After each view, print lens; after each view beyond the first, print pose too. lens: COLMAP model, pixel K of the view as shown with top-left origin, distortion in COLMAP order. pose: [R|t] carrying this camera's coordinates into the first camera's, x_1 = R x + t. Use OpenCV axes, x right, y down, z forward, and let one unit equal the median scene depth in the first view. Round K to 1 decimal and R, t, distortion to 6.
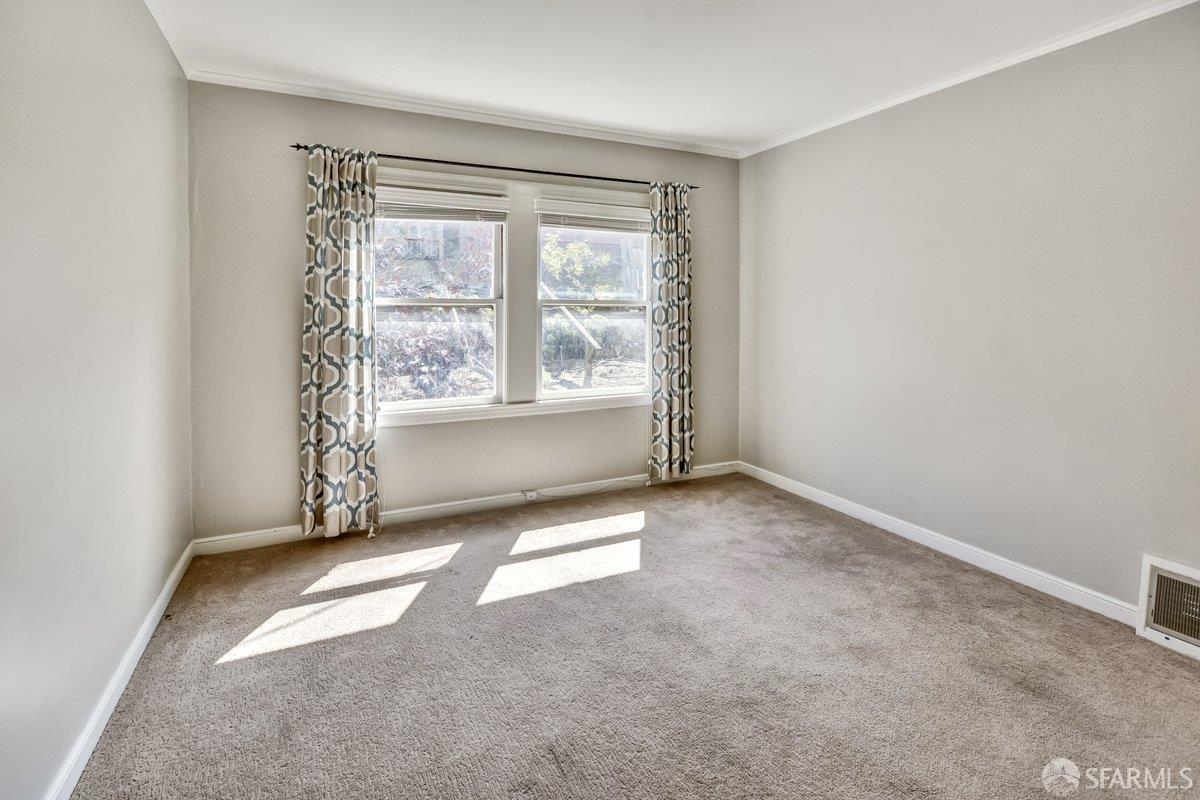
lens RADIAL K [[573.9, 0, 605.3], [0, 573.9, 325.3], [0, 0, 1]] dist [0.003585, -0.000697]
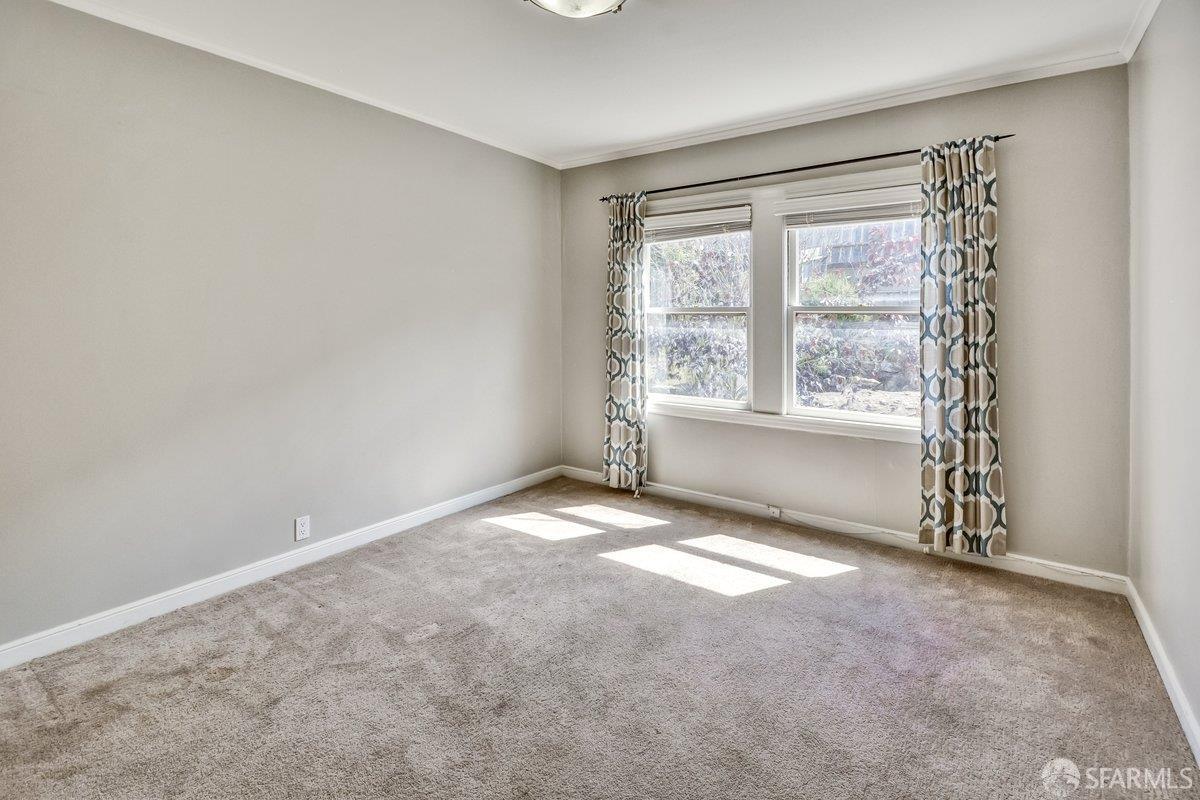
lens RADIAL K [[573.9, 0, 605.3], [0, 573.9, 325.3], [0, 0, 1]] dist [0.003585, -0.000697]
pose [[0.473314, 0.015888, -0.880751, 0.580933], [-0.024537, 0.999687, 0.004847, -0.011846], [0.880552, 0.019317, 0.473555, 0.295907]]
